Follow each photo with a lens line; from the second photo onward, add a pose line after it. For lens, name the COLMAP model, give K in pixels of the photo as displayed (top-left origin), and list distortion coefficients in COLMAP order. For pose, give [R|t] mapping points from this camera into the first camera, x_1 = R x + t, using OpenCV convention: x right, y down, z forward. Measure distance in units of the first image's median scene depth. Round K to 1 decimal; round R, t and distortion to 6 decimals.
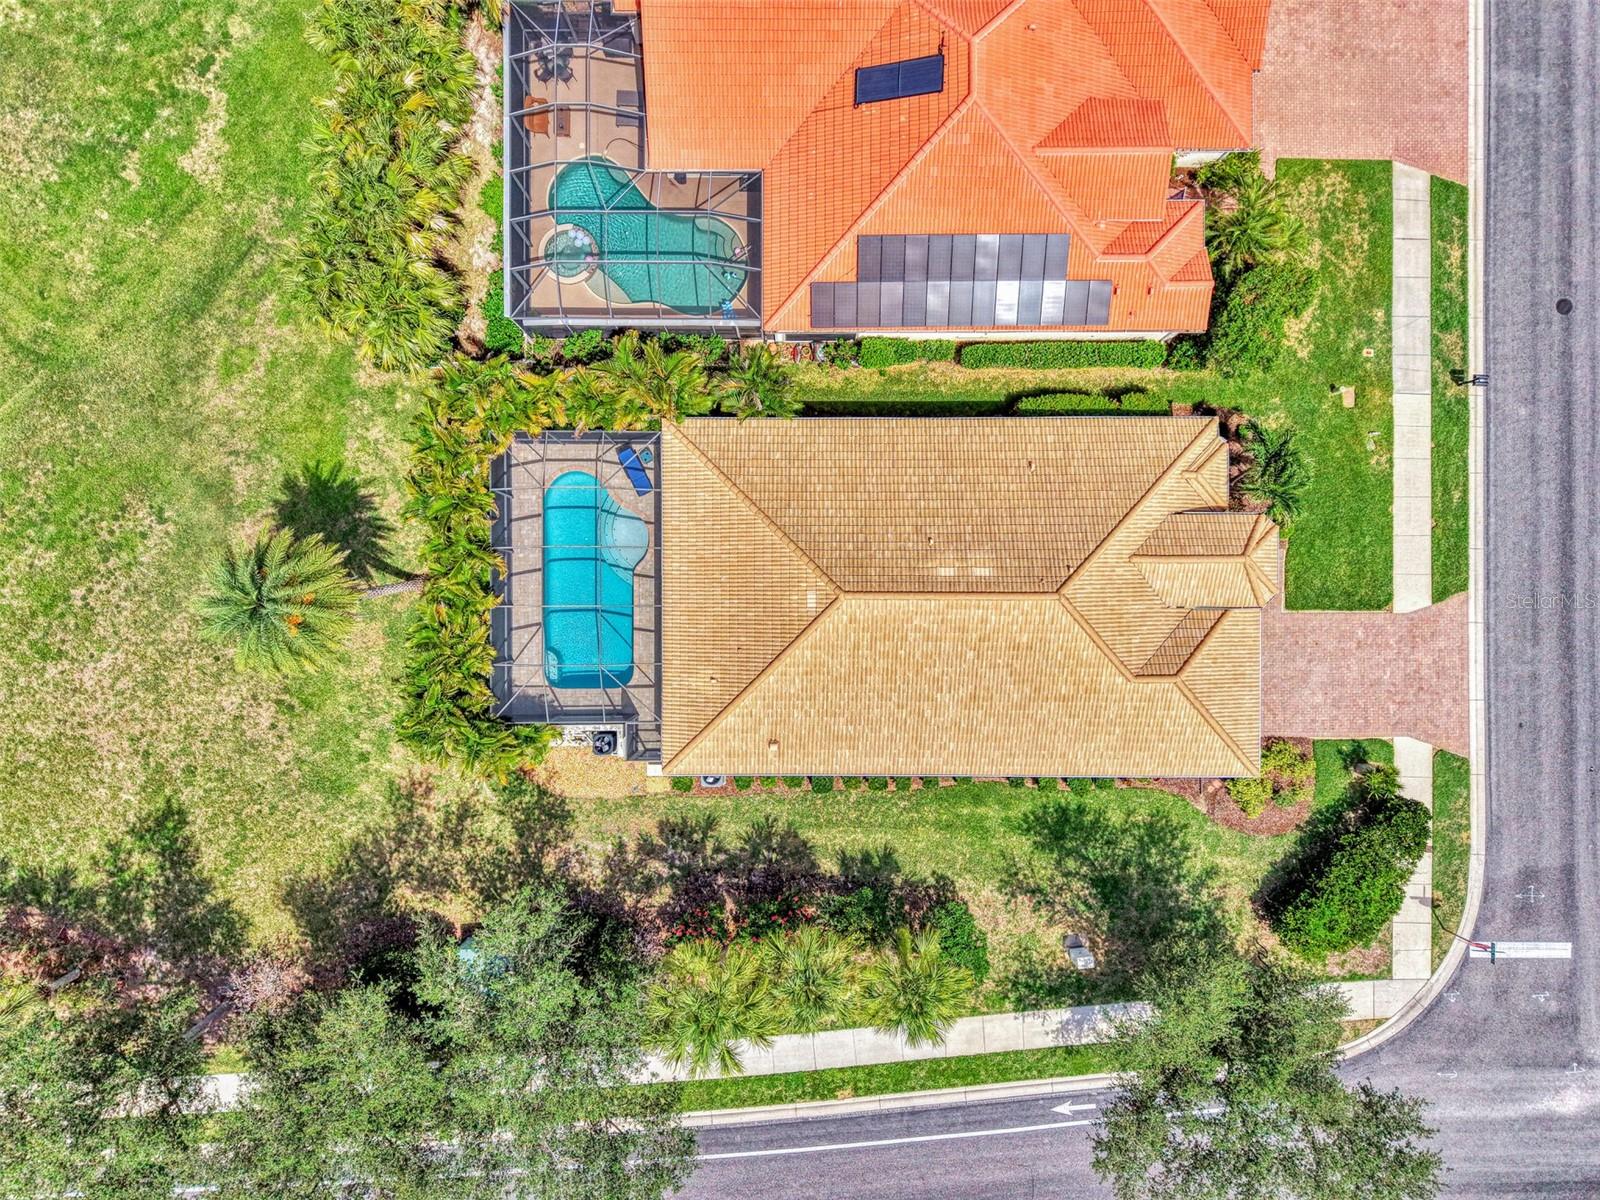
lens RADIAL K [[1097.3, 0, 839.3], [0, 1097.3, 598.4], [0, 0, 1]] dist [0.039010, -0.038243]
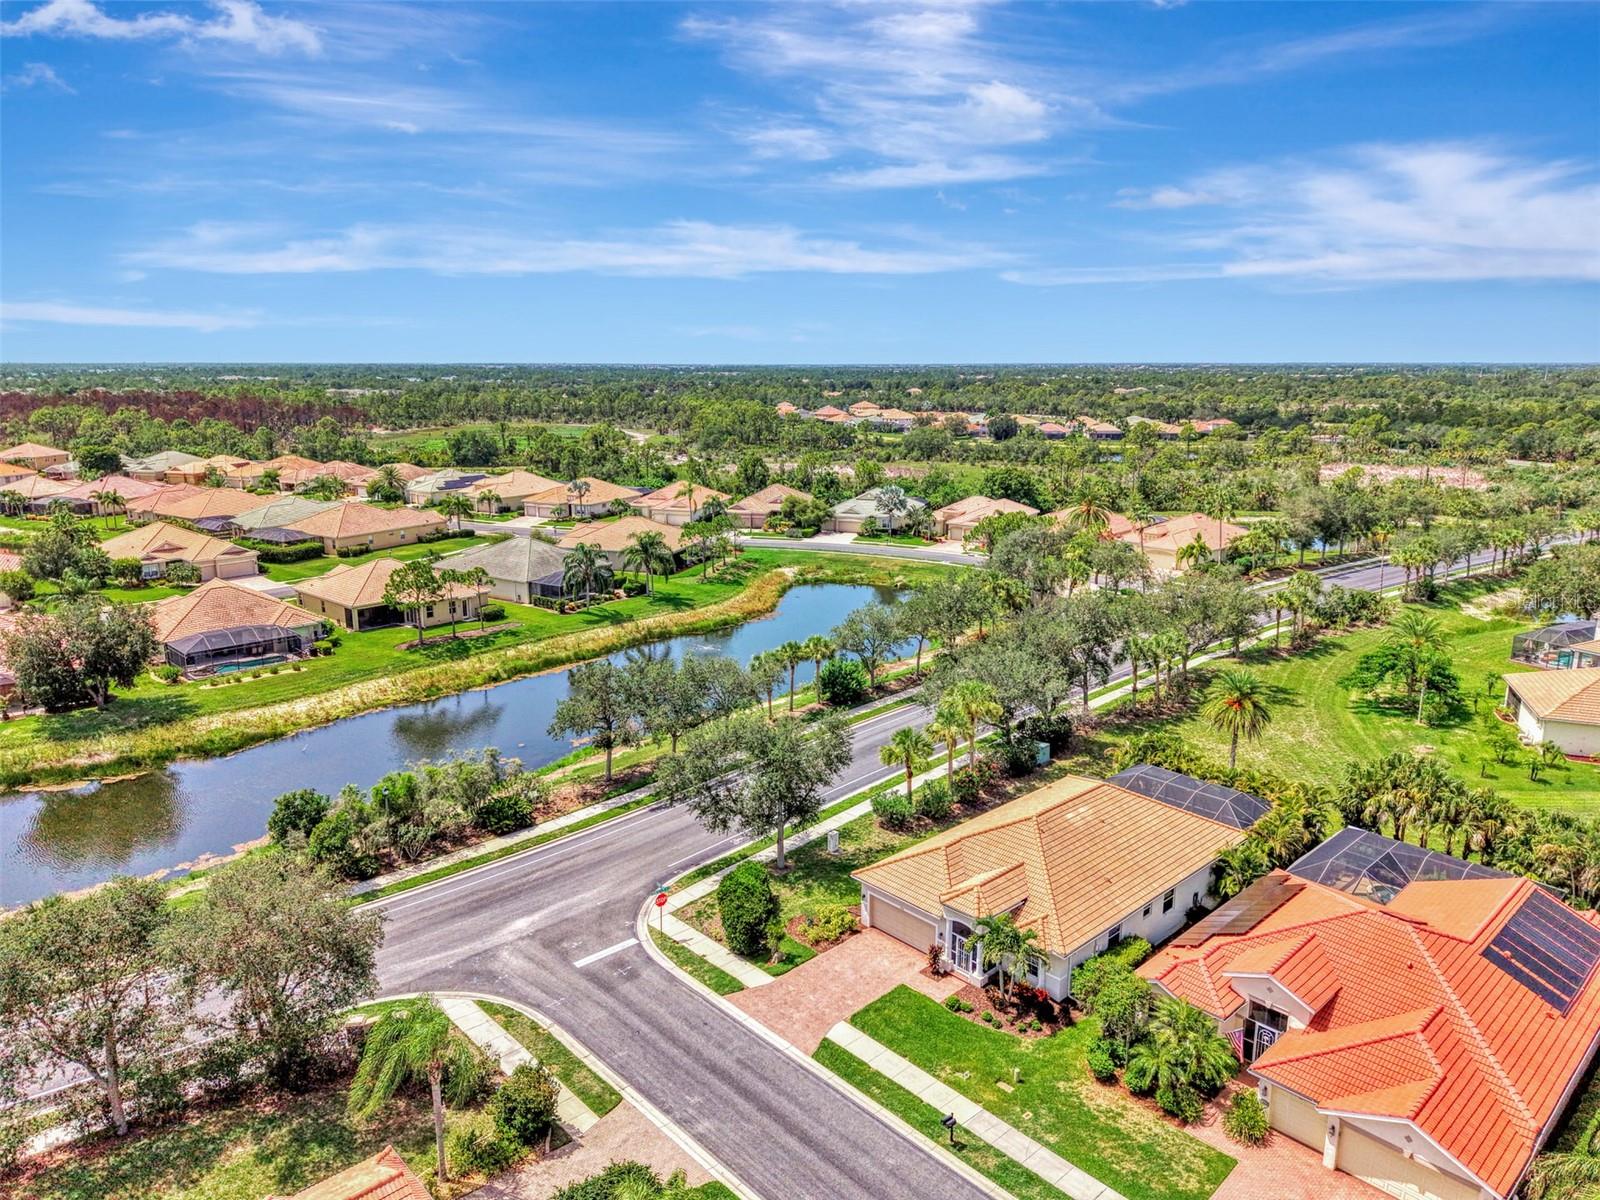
lens RADIAL K [[1063.0, 0, 800.0], [0, 1063.0, 600.0], [0, 0, 1]] dist [0.064509, -0.090089]
pose [[-0.734330, 0.142002, -0.663773, 1.281689], [-0.678775, -0.160755, 0.716535, -0.751625], [-0.004956, 0.976726, 0.214435, 0.278227]]
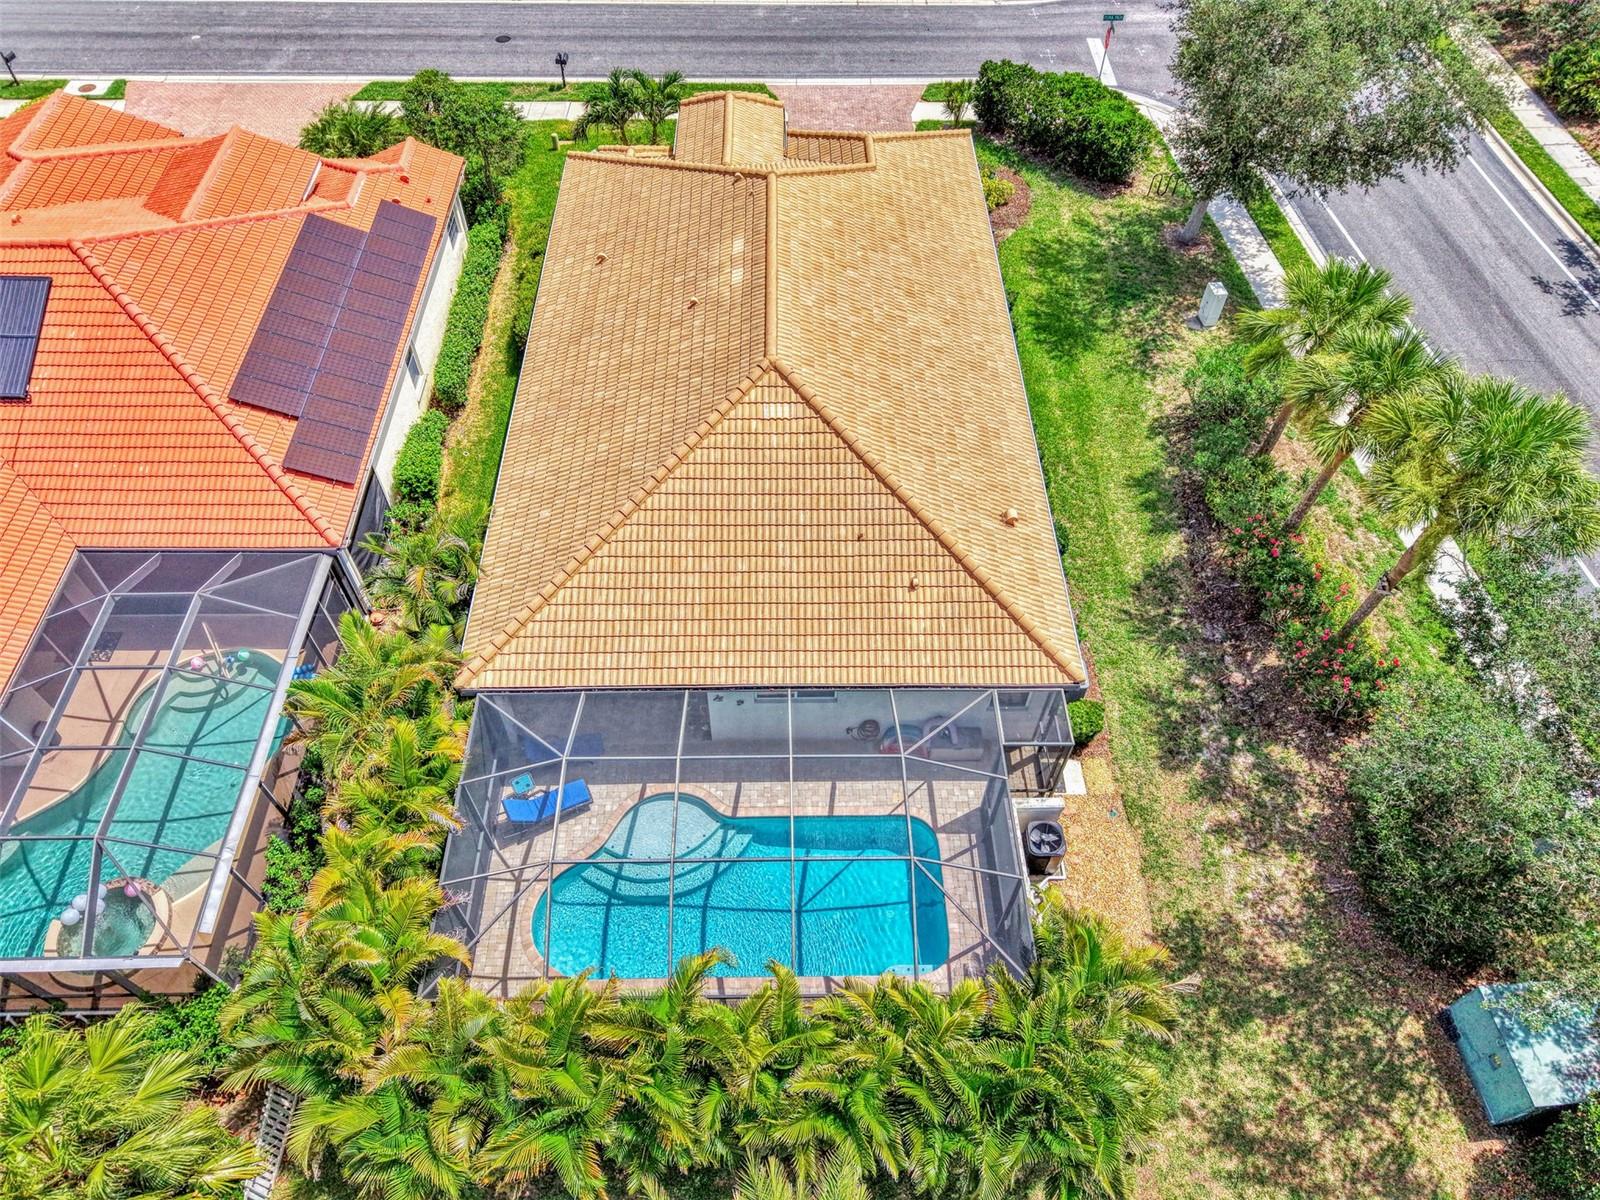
lens RADIAL K [[1084.9, 0, 800.0], [0, 1084.9, 600.0], [0, 0, 1]] dist [0.001871, 0.003589]
pose [[-0.017311, -0.794817, 0.606603, -0.432645], [0.999716, -0.003826, 0.023516, -0.000369], [-0.016370, 0.606838, 0.794657, 0.493580]]
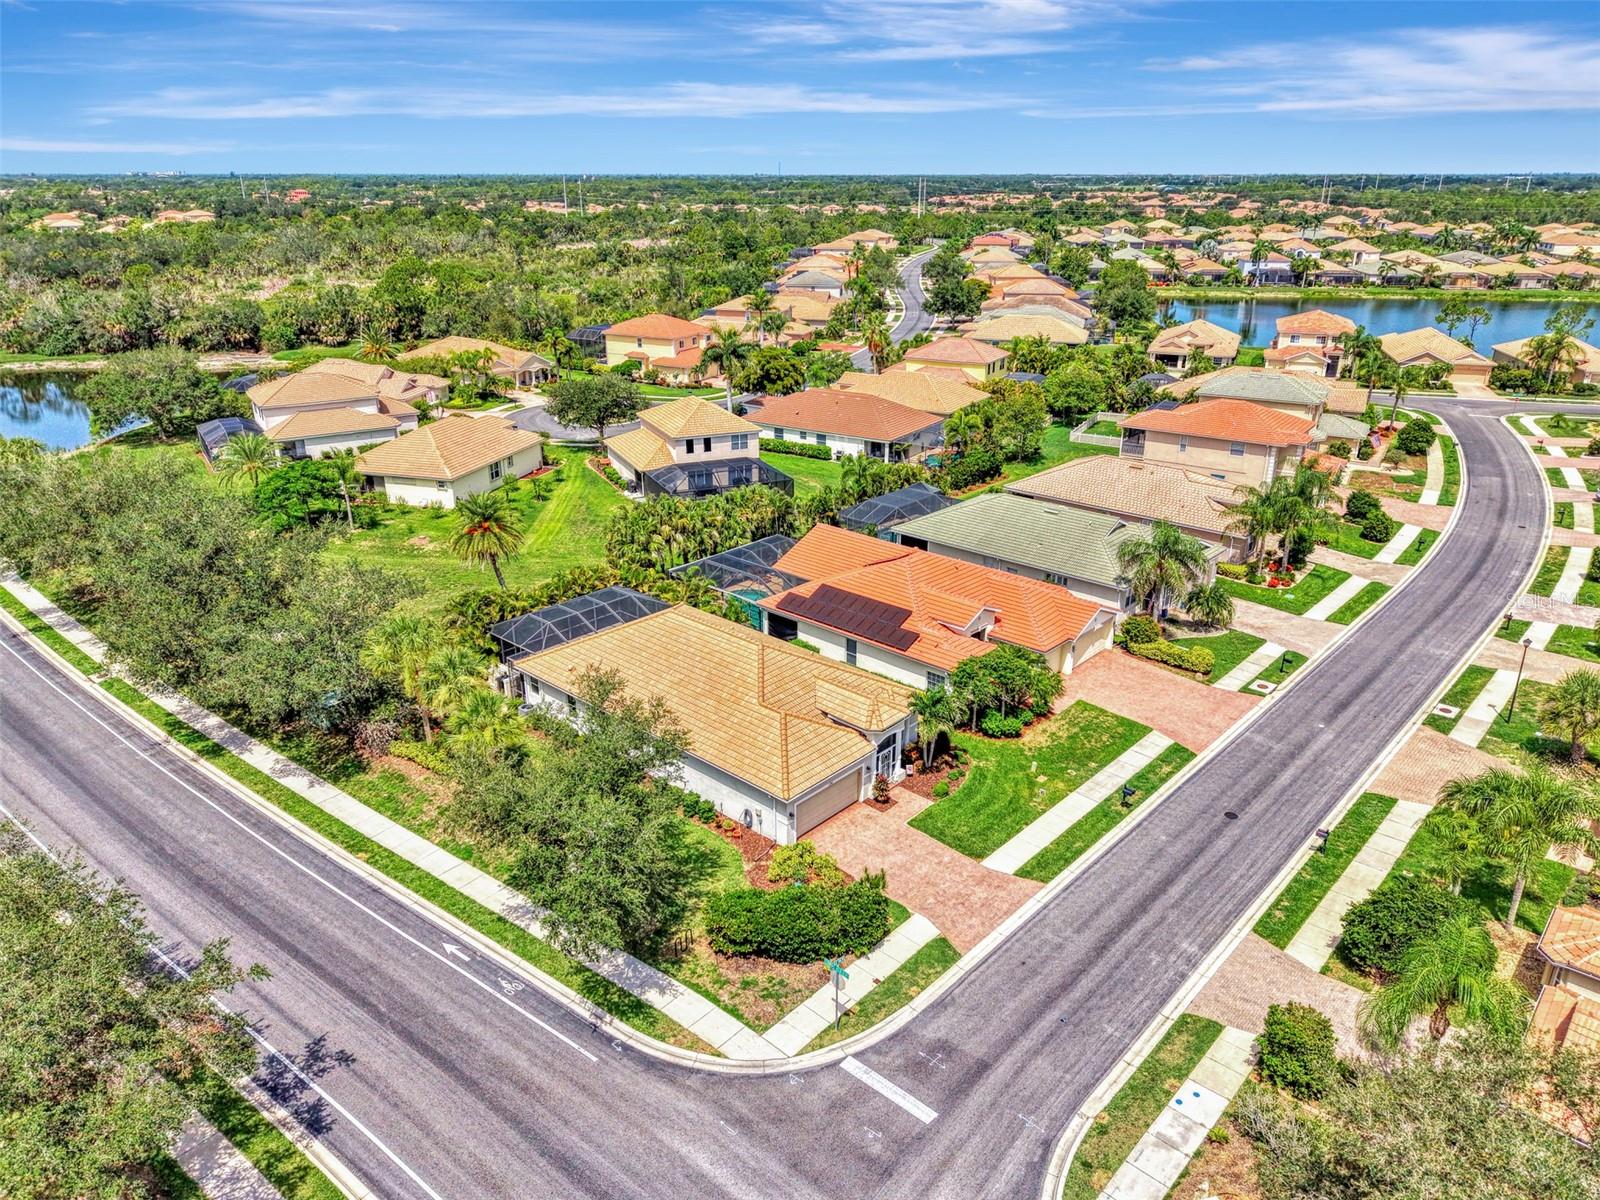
lens RADIAL K [[1091.7, 0, 798.3], [0, 1091.7, 579.8], [0, 0, 1]] dist [0.085103, -0.100520]
pose [[0.735296, 0.228689, -0.637998, 1.043328], [-0.677733, 0.253968, -0.690056, 0.880223], [0.004223, 0.939788, 0.341731, 0.319001]]
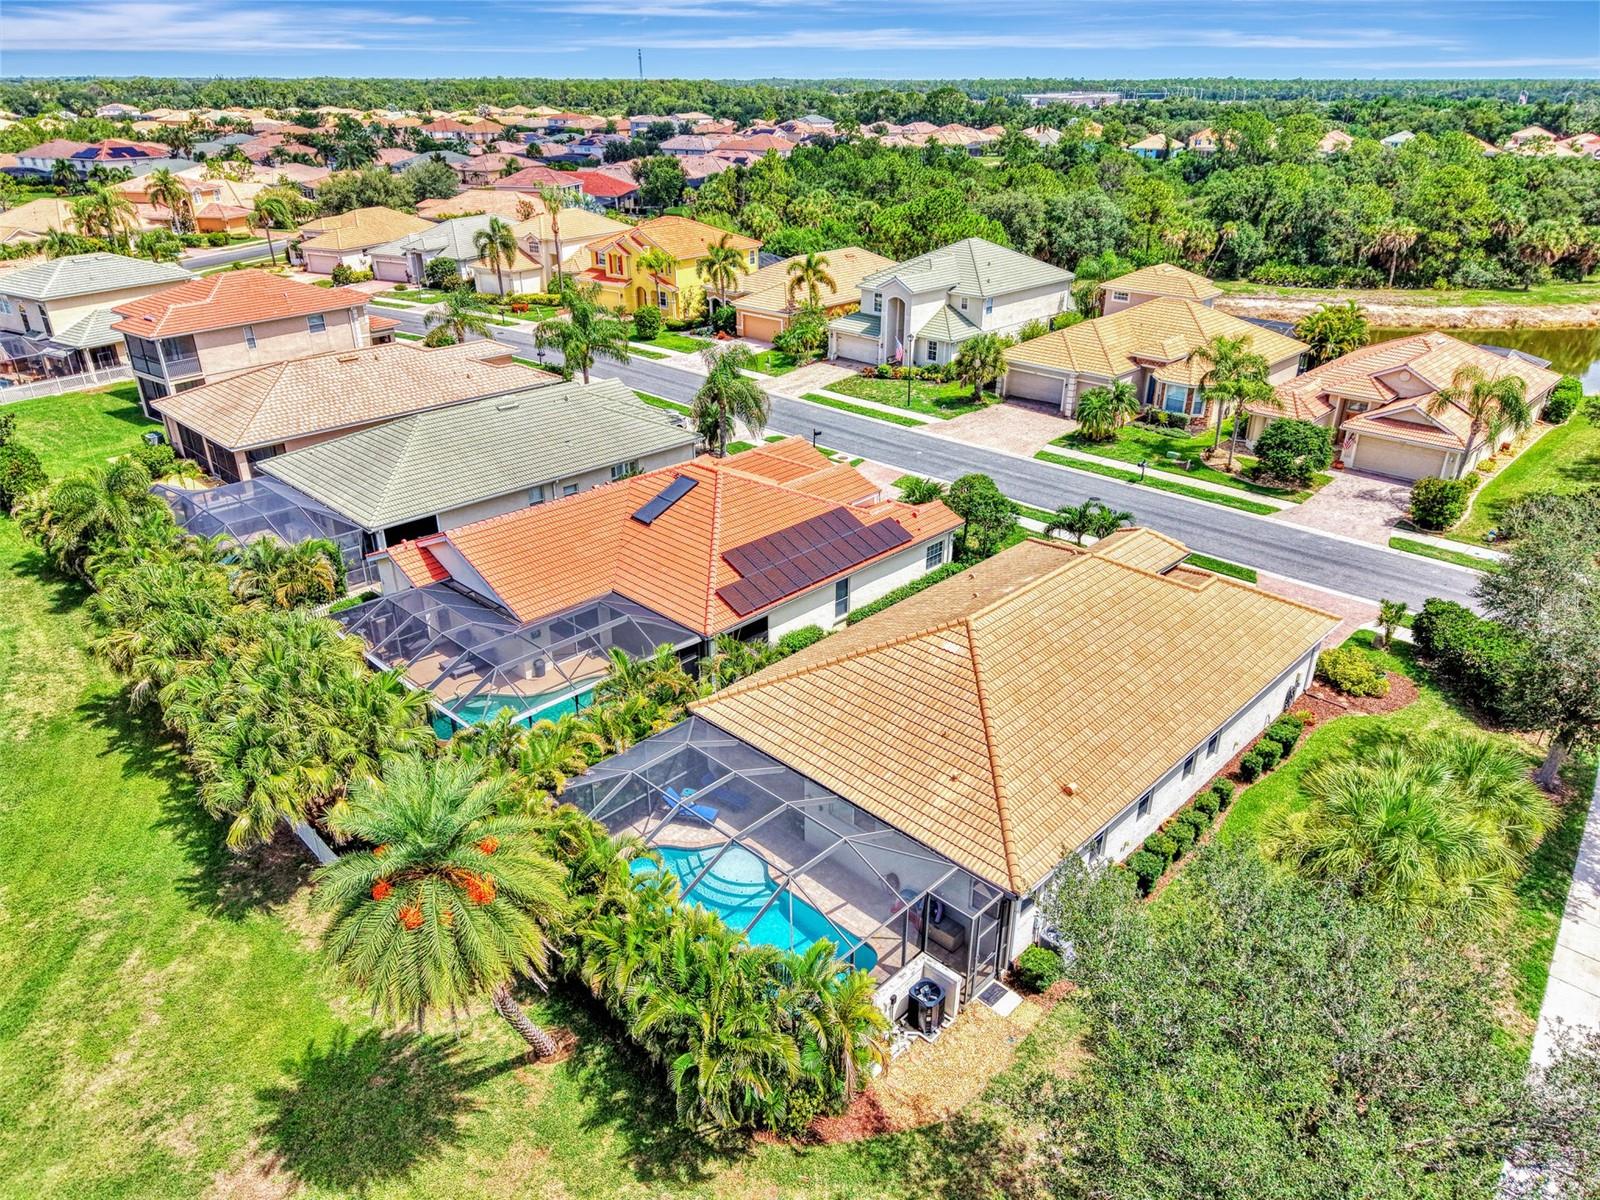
lens RADIAL K [[1063.0, 0, 800.0], [0, 1063.0, 600.0], [0, 0, 1]] dist [0.064509, -0.090089]
pose [[0.695094, -0.319603, 0.643971, -0.586775], [0.718912, 0.305009, -0.624608, 0.393427], [0.003209, 0.897119, 0.441777, 0.498490]]
